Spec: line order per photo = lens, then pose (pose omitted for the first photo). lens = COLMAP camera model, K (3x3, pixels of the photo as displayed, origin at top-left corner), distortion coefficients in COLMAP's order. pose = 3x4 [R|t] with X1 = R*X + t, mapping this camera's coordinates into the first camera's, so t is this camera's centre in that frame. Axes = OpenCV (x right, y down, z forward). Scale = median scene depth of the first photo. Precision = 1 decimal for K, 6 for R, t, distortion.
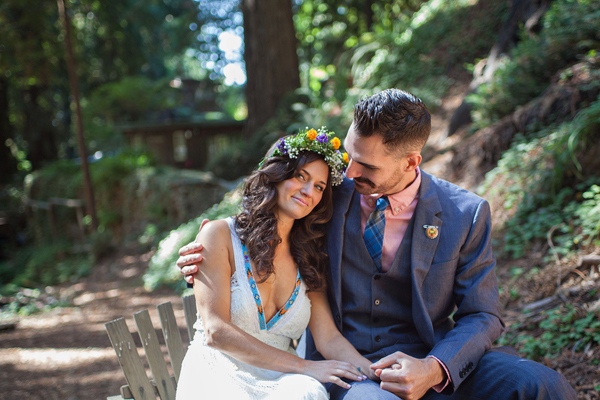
lens RADIAL K [[933.6, 0, 300.0], [0, 933.6, 200.0], [0, 0, 1]] dist [0.300703, 0.227773]
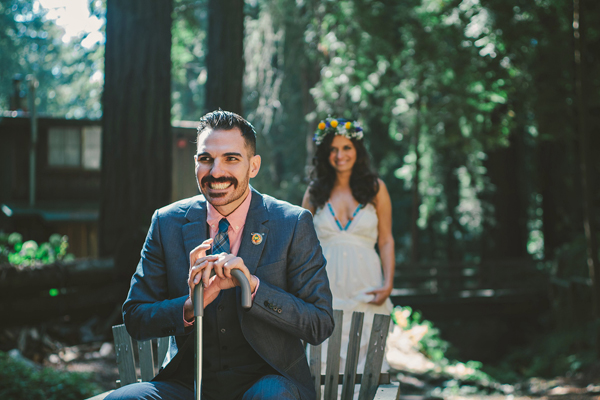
lens RADIAL K [[1151.8, 0, 296.9], [0, 1151.8, 189.6], [0, 0, 1]] dist [0.362431, 0.248144]
pose [[0.853802, 0.016288, -0.520342, 0.235996], [-0.058280, 0.996218, -0.064443, 0.009888], [0.517325, 0.085347, 0.851523, -0.056496]]
